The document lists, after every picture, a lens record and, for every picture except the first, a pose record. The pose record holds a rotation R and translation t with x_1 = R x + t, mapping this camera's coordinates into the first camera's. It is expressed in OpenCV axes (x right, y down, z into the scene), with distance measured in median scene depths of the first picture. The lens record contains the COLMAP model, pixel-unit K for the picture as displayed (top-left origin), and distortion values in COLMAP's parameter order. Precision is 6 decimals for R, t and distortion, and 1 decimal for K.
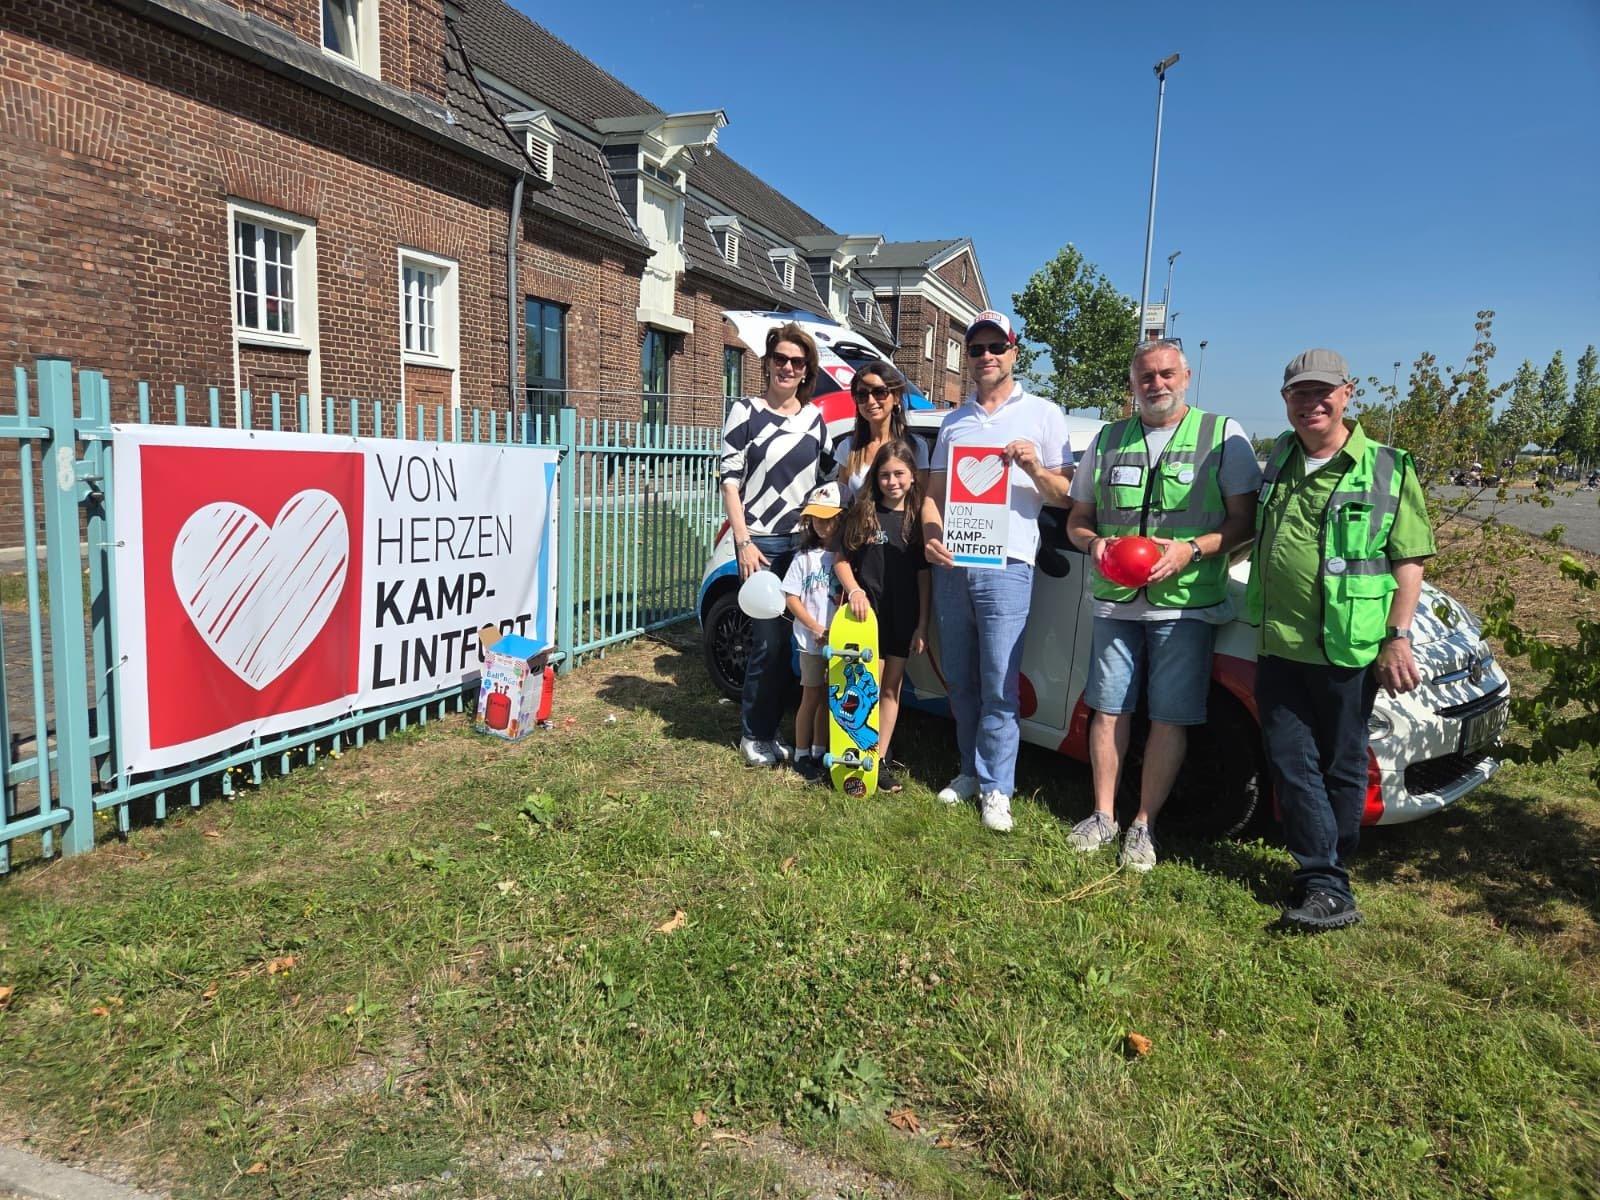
lens RADIAL K [[1209.1, 0, 805.7], [0, 1209.1, 611.0], [0, 0, 1]] dist [0.058668, -0.053457]
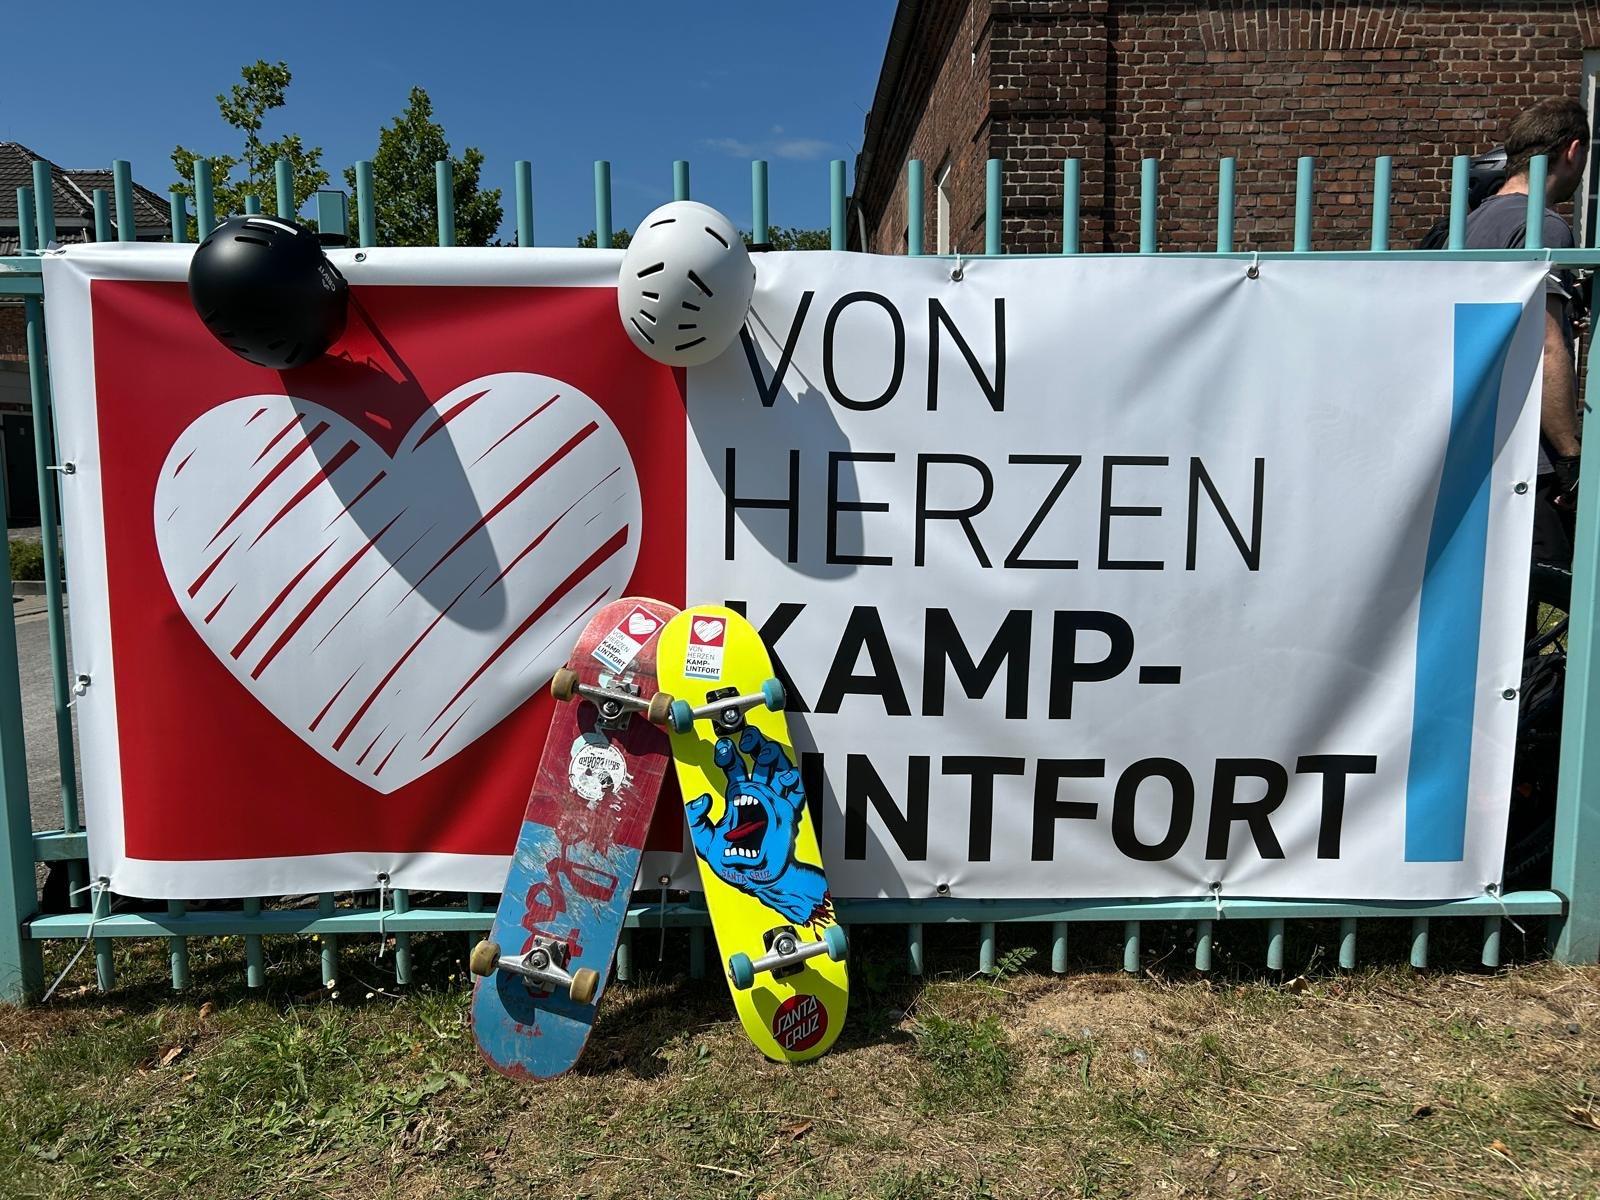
lens RADIAL K [[1209.1, 0, 797.3], [0, 1209.1, 595.1], [0, 0, 1]] dist [0.058668, -0.053457]
pose [[0.337564, 0.066332, -0.938963, 0.022029], [-0.117644, 0.992666, 0.027831, -0.019240], [0.933922, 0.101068, 0.342892, 0.419926]]
